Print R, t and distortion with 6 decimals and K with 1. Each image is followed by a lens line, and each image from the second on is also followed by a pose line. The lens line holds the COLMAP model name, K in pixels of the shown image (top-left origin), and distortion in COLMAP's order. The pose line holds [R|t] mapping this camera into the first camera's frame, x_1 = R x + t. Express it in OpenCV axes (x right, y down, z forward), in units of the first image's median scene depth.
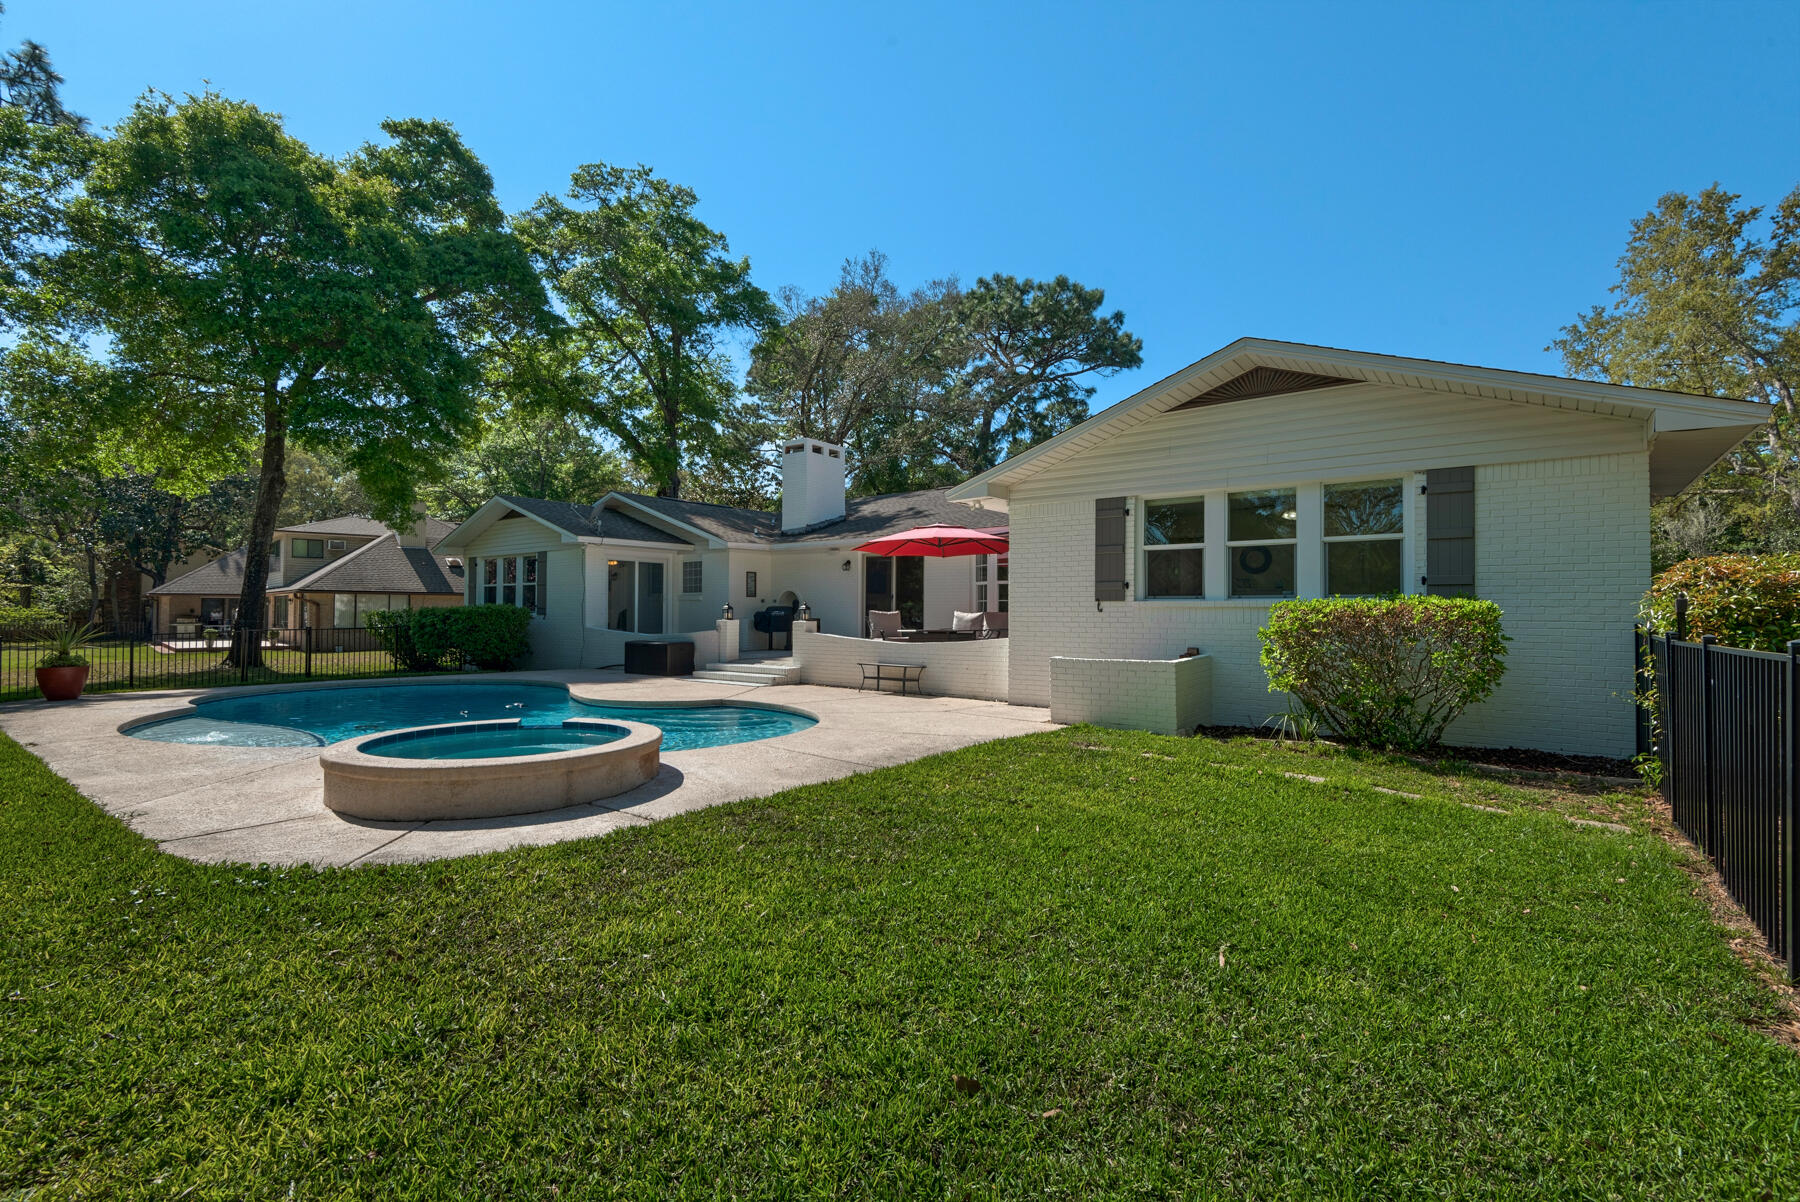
lens RADIAL K [[817.8, 0, 894.9], [0, 817.8, 598.6], [0, 0, 1]] dist [0.014033, -0.007658]
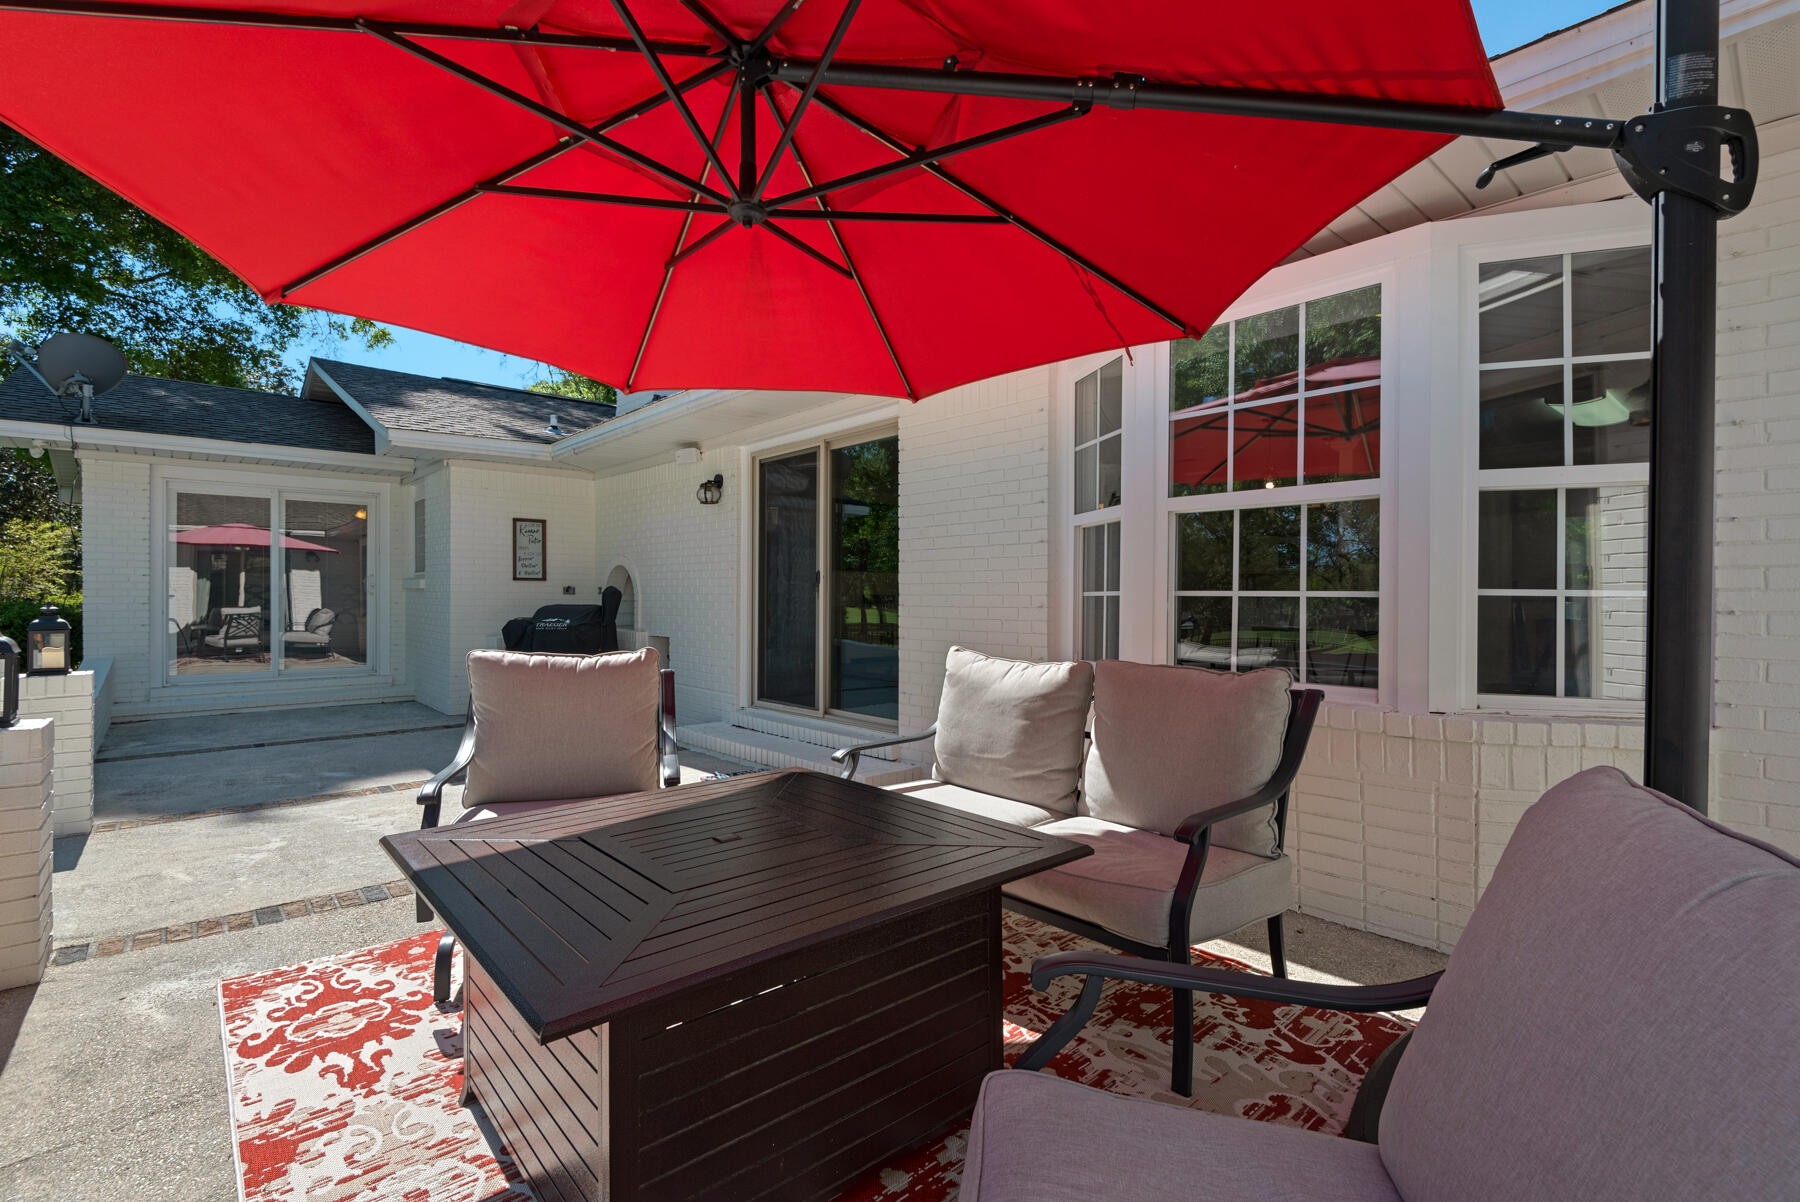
lens RADIAL K [[817.8, 0, 891.1], [0, 817.8, 604.0], [0, 0, 1]] dist [0.014033, -0.007658]
pose [[0.979819, -0.000883, -0.199884, 0.078184], [0.007721, 0.999411, 0.033432, -0.002270], [0.199736, -0.034300, 0.979249, 0.622283]]
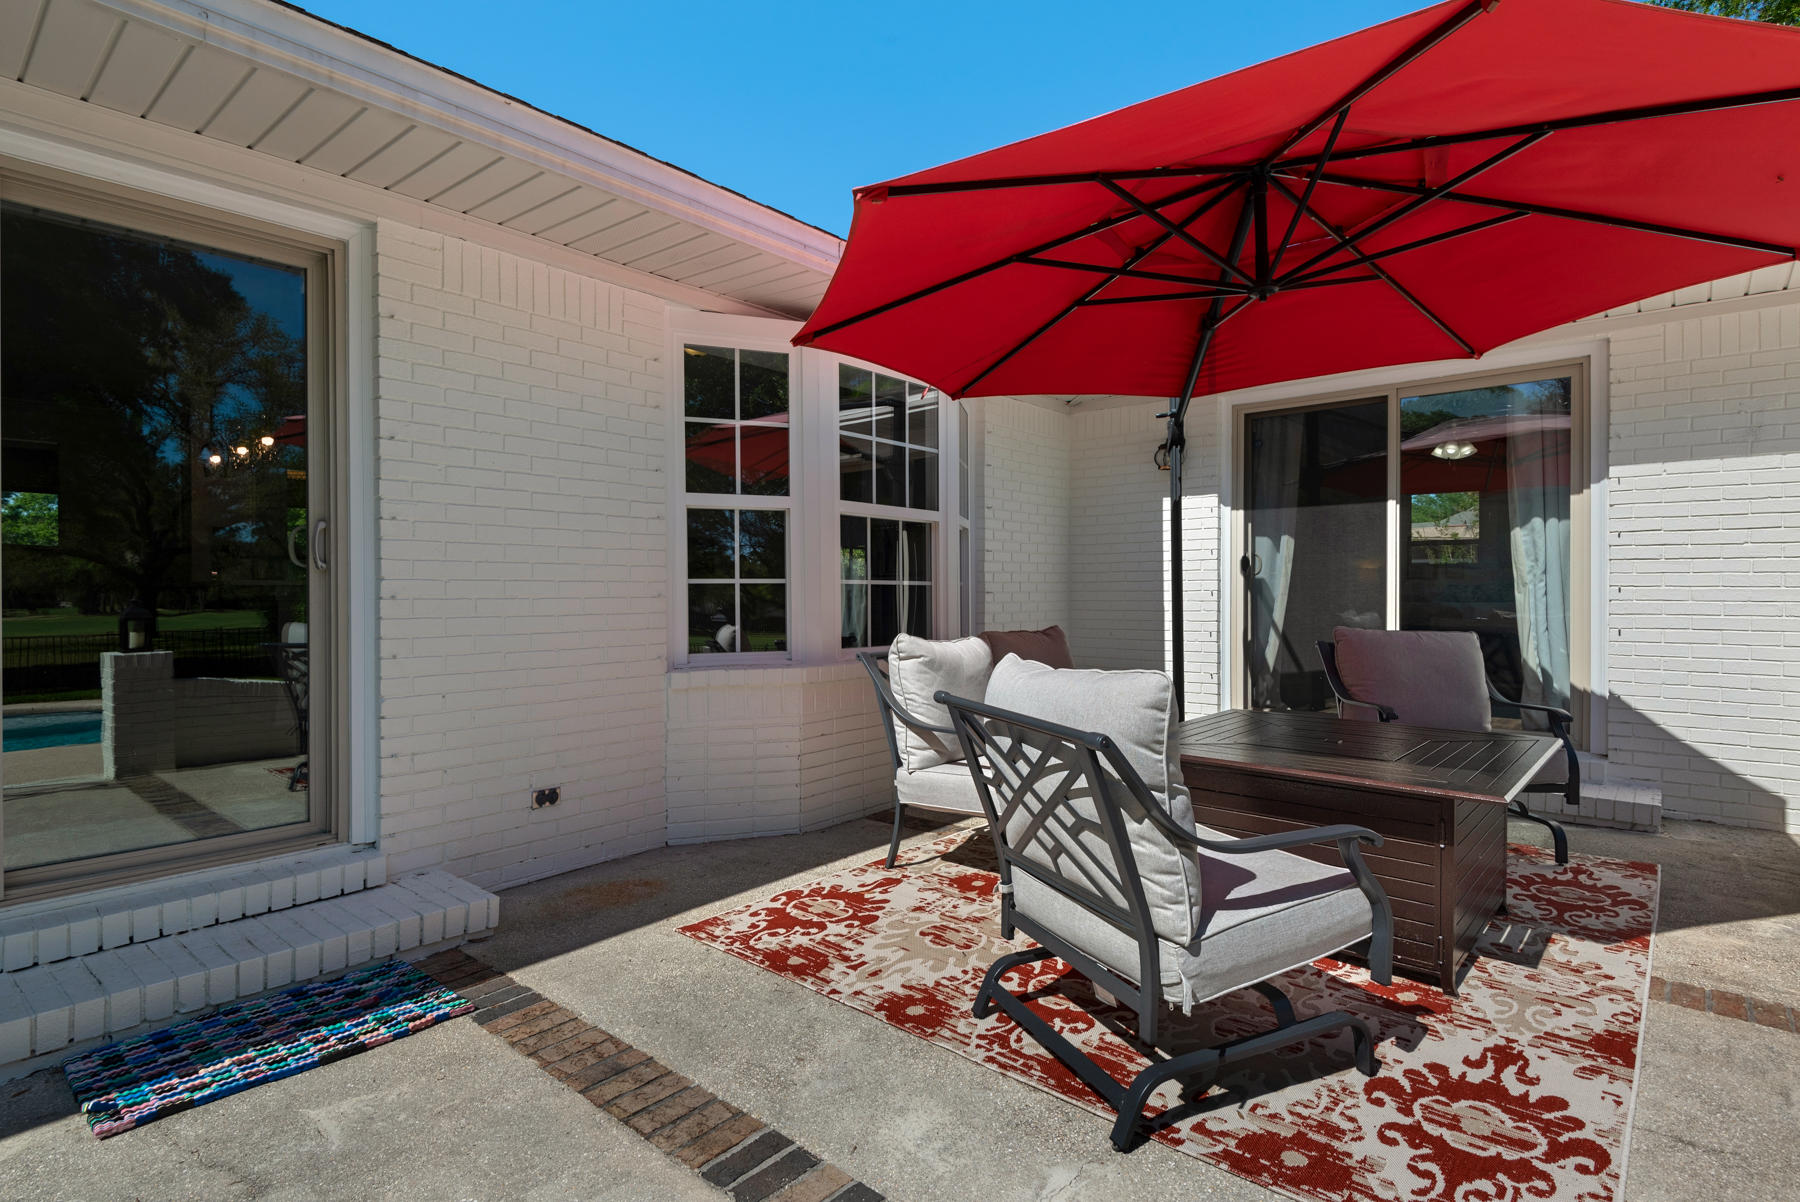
lens RADIAL K [[893.8, 0, 903.8], [0, 893.8, 591.8], [0, 0, 1]] dist [-0.000988, -0.000924]
pose [[0.072273, -0.005520, 0.997370, -0.107874], [-0.028628, 0.999561, 0.007607, 0.001987], [-0.996974, -0.029103, 0.072083, 0.764214]]
